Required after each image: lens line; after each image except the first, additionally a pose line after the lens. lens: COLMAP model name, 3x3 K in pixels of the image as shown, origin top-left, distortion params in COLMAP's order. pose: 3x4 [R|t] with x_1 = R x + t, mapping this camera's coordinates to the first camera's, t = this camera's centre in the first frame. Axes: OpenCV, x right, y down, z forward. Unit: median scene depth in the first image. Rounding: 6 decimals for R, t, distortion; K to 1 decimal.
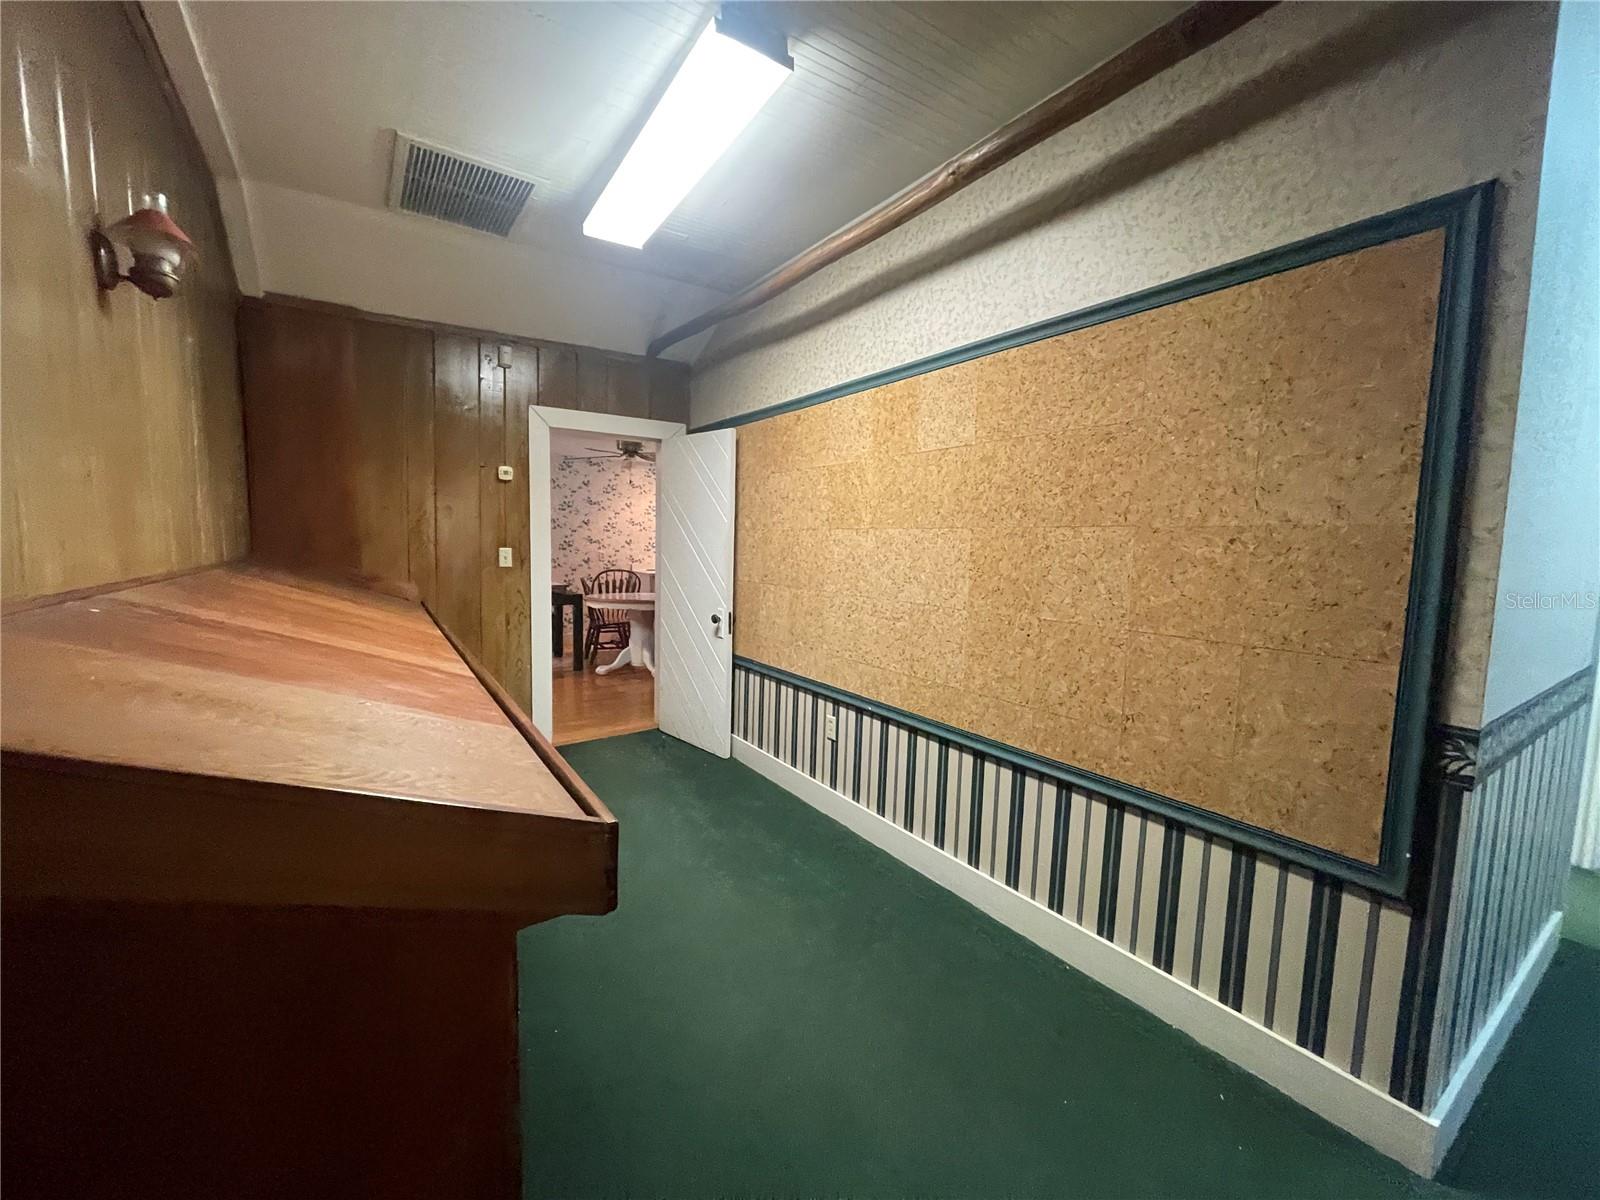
lens RADIAL K [[641.1, 0, 800.0], [0, 641.1, 600.0], [0, 0, 1]] dist [-0.006046, 0.000073]
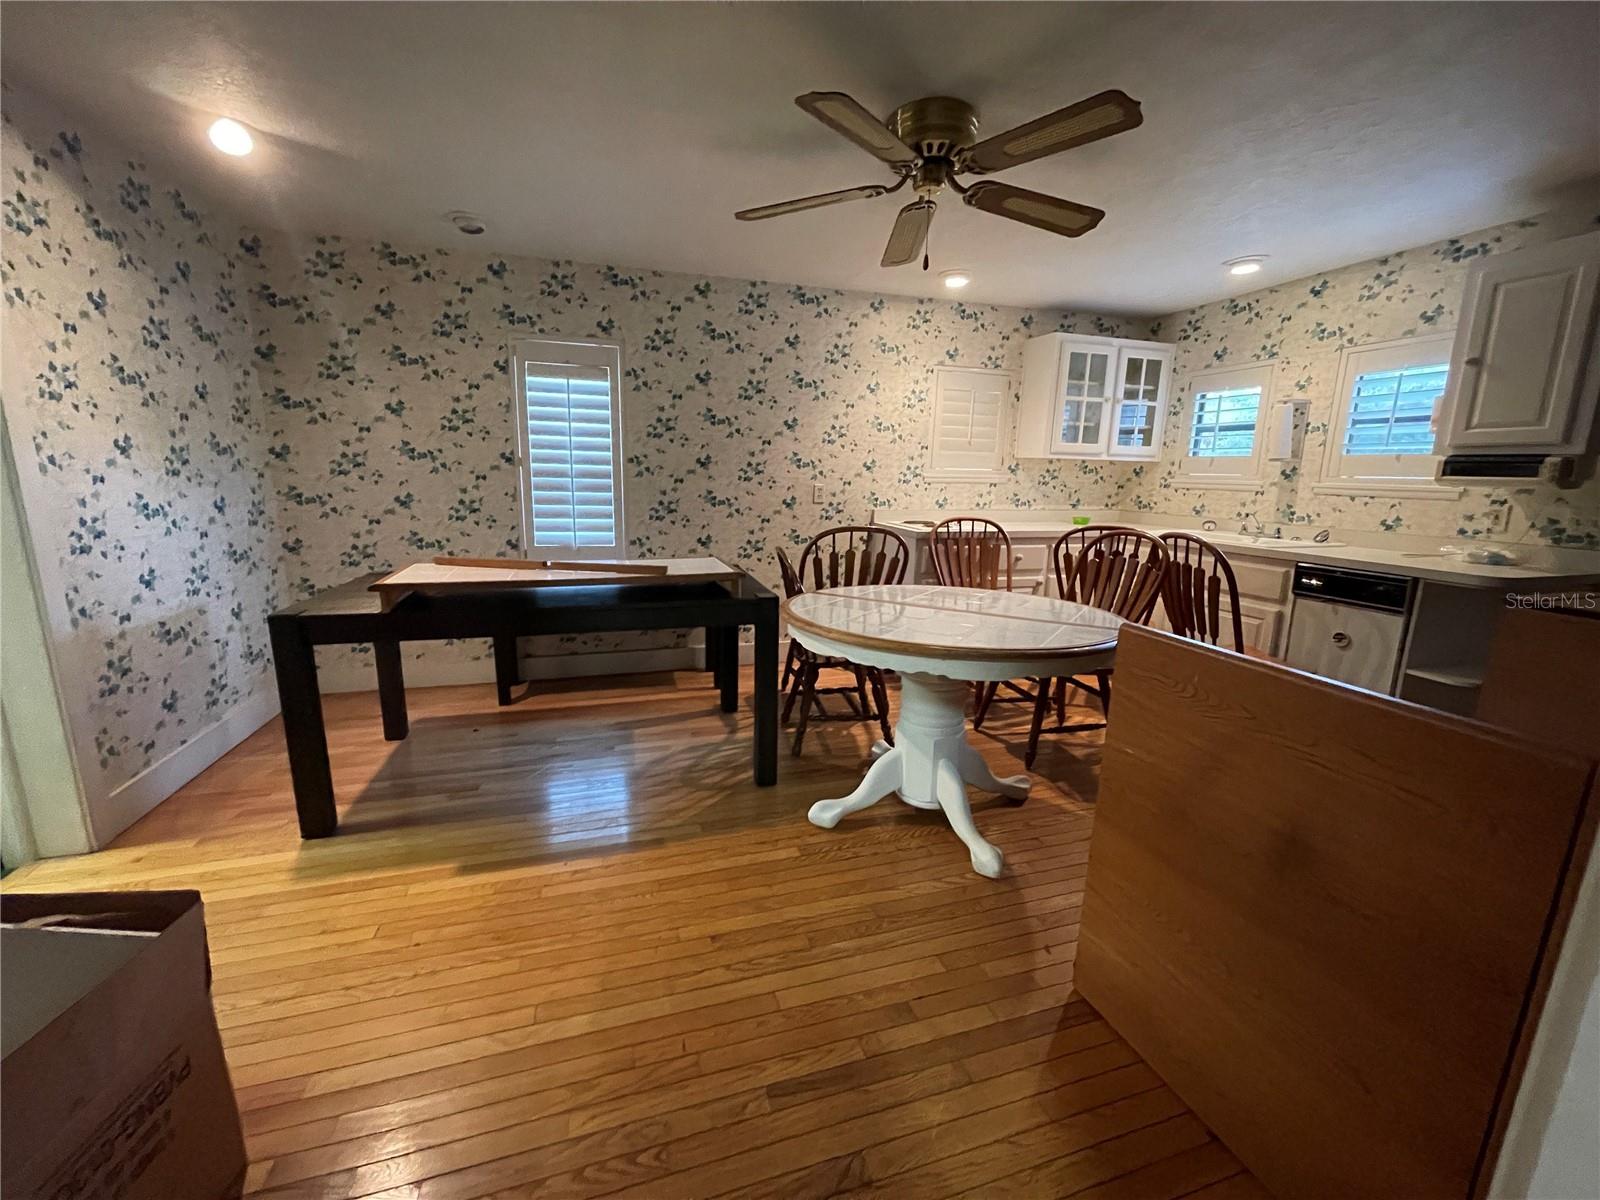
lens RADIAL K [[641.1, 0, 800.0], [0, 641.1, 600.0], [0, 0, 1]] dist [-0.006046, 0.000073]
pose [[0.954180, 0.055999, -0.293945, -0.194283], [-0.023971, 0.993481, 0.111452, -0.046869], [0.298270, -0.099299, 0.949302, 0.579854]]
